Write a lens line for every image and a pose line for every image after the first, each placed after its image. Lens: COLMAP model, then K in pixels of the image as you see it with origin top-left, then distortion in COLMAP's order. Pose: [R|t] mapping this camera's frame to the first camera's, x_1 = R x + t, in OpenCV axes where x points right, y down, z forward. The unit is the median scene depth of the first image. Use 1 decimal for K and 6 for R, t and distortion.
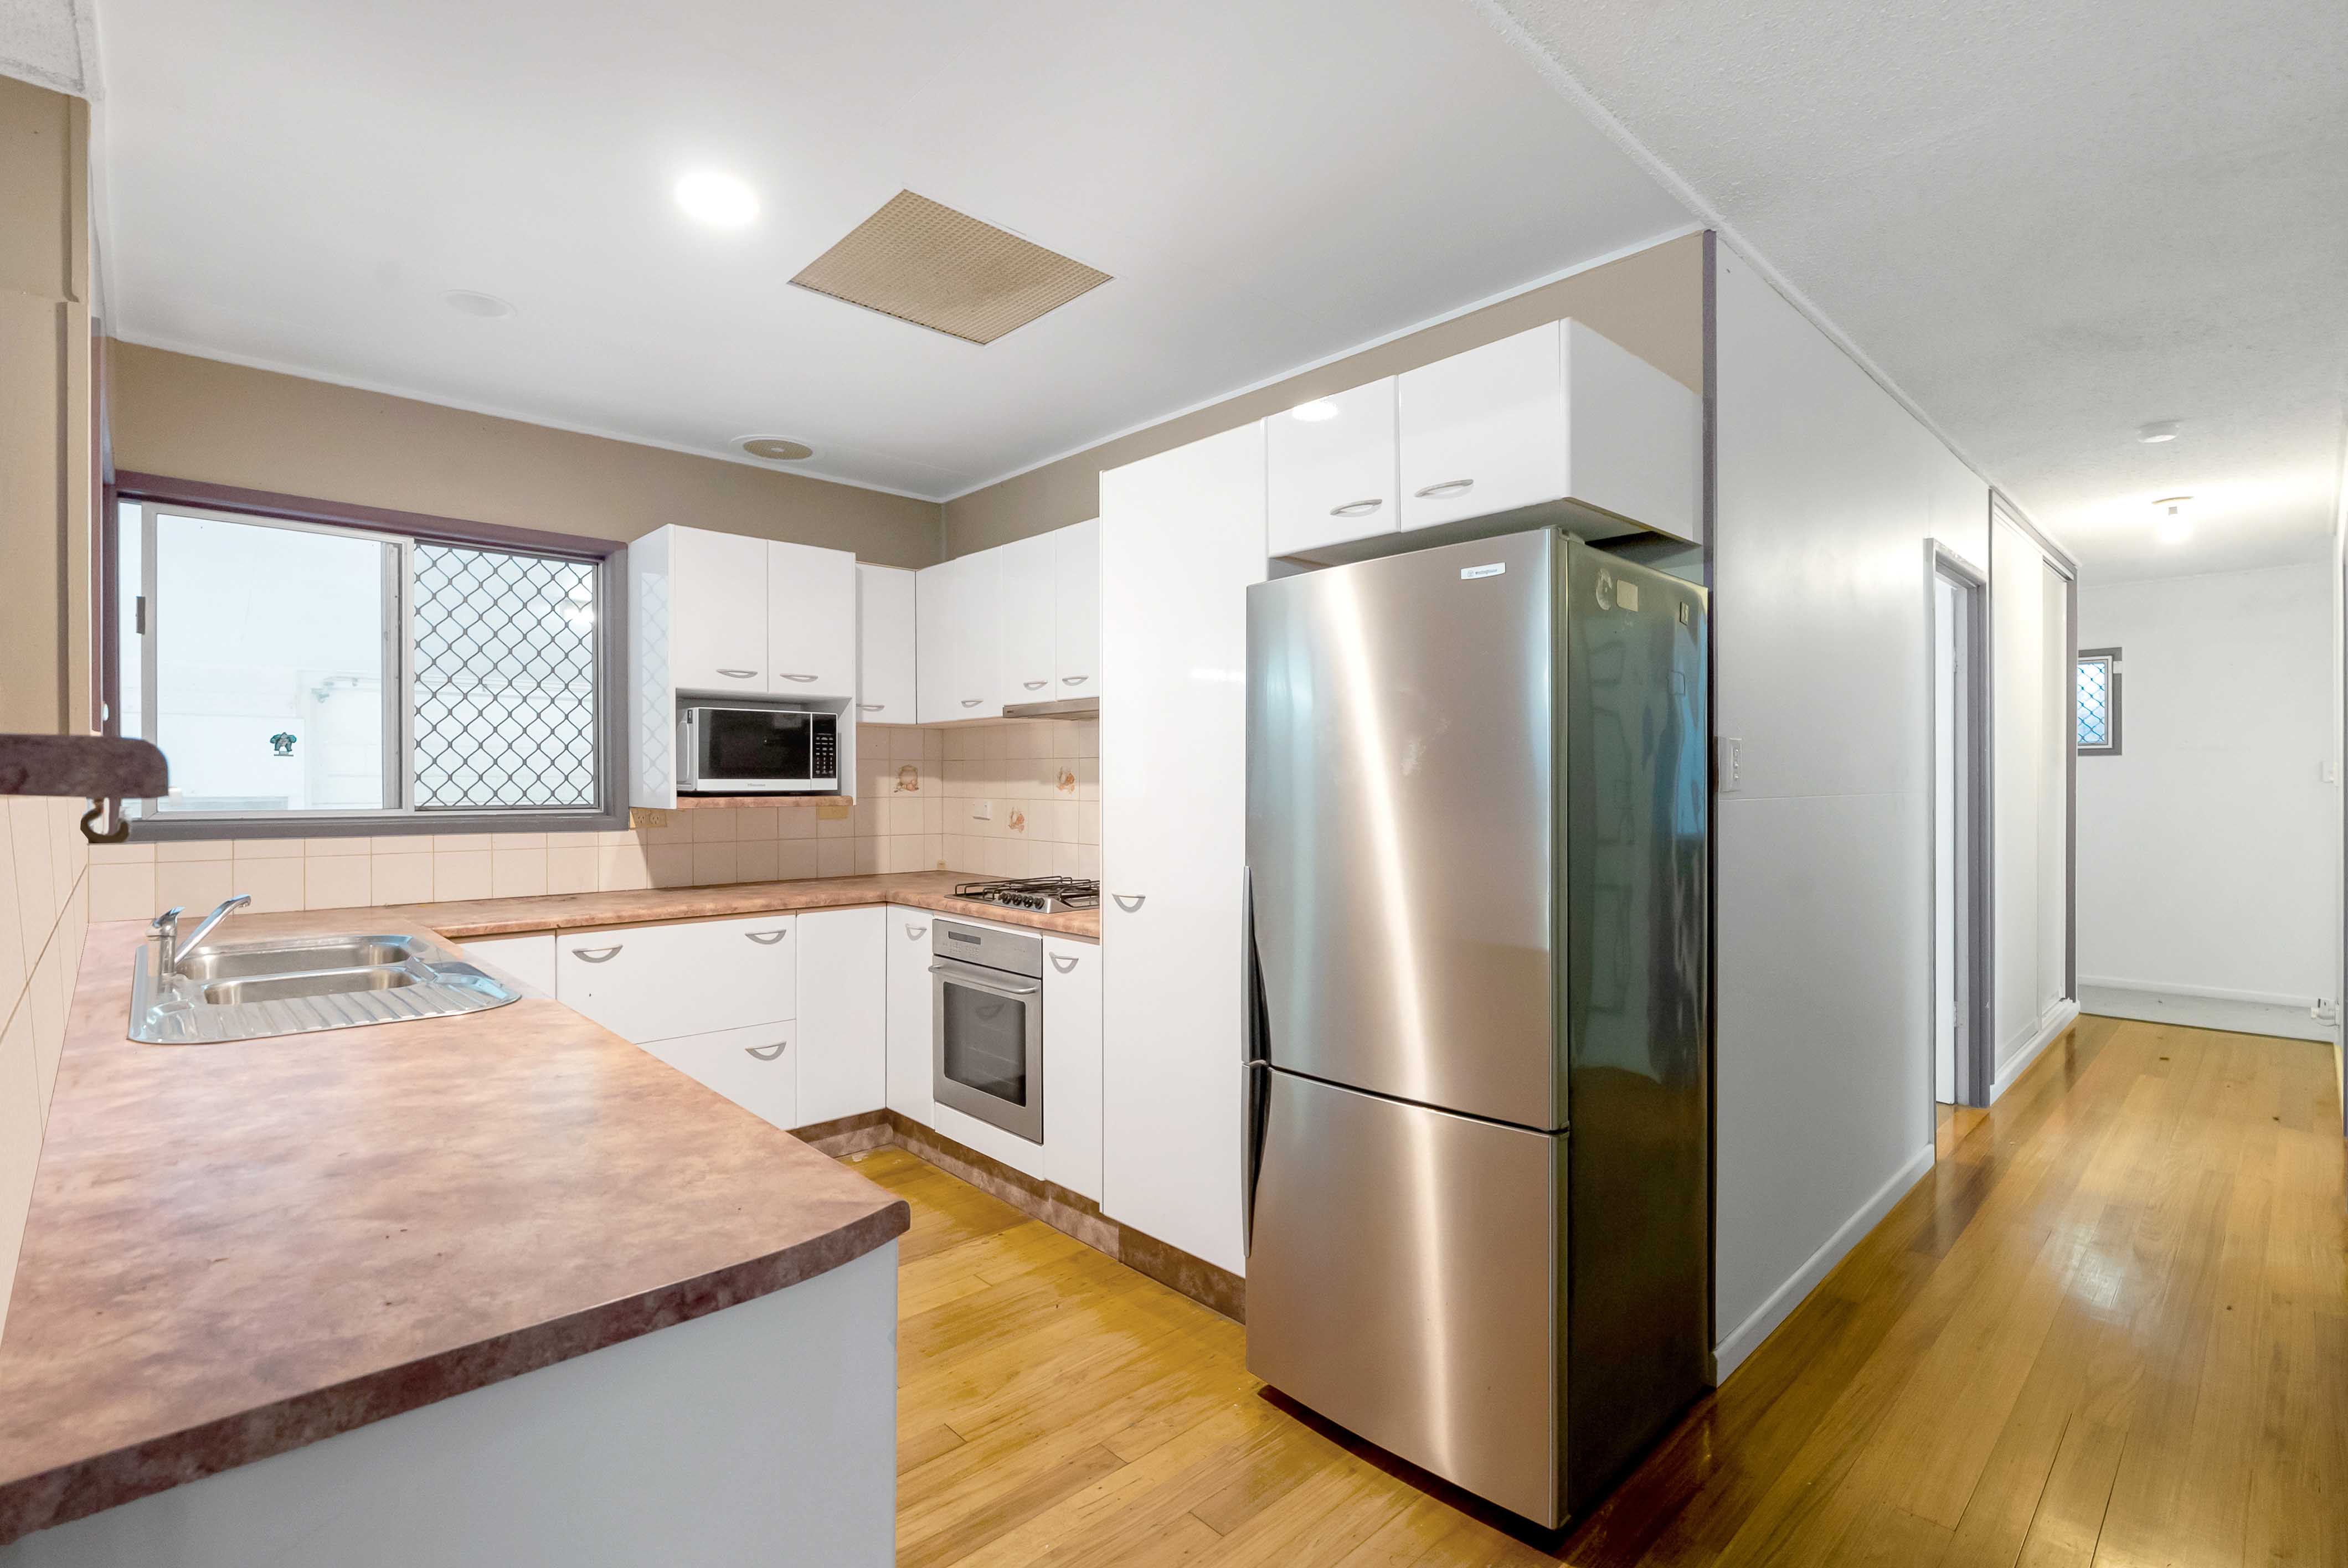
lens RADIAL K [[1081.2, 0, 1175.5], [0, 1081.2, 791.3], [0, 0, 1]] dist [0.002249, 0.000366]
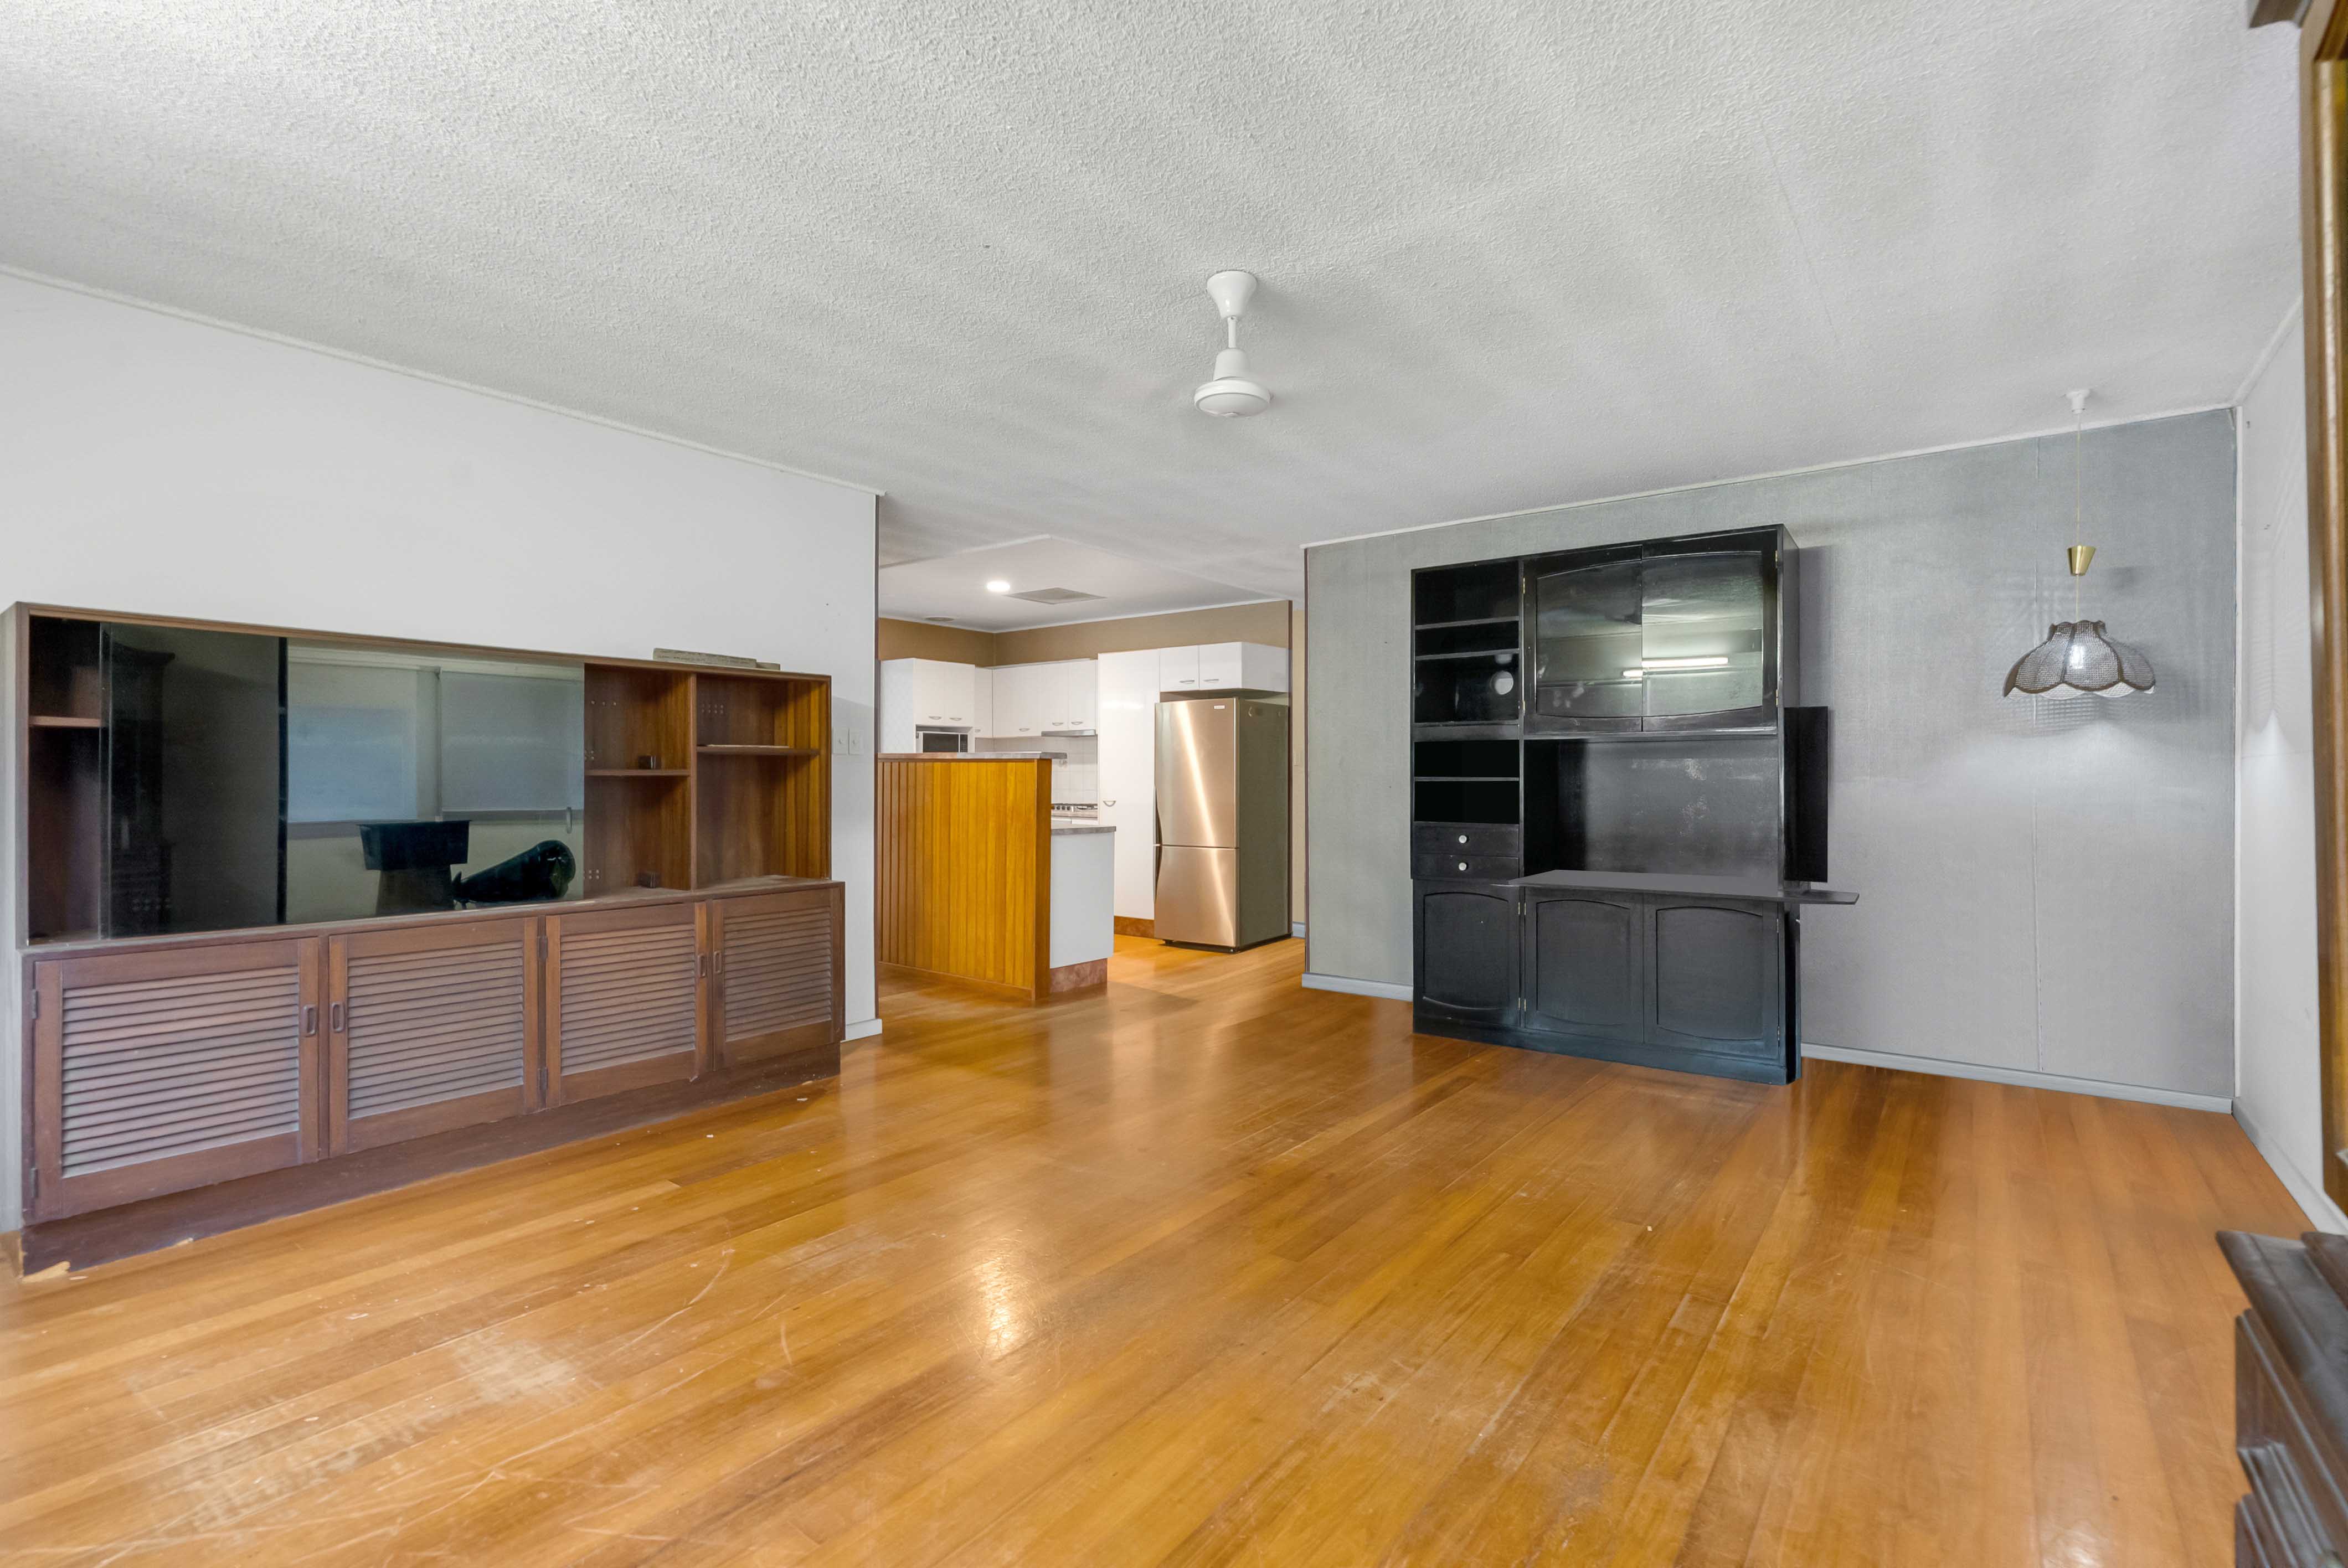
lens RADIAL K [[1070.0, 0, 1175.2], [0, 1070.0, 777.1], [0, 0, 1]] dist [-0.000210, -0.000007]
pose [[0.985956, -0.001211, 0.167003, -0.396760], [0.001286, 0.999999, -0.000342, 0.036391], [-0.167002, 0.000552, 0.985956, -2.138975]]
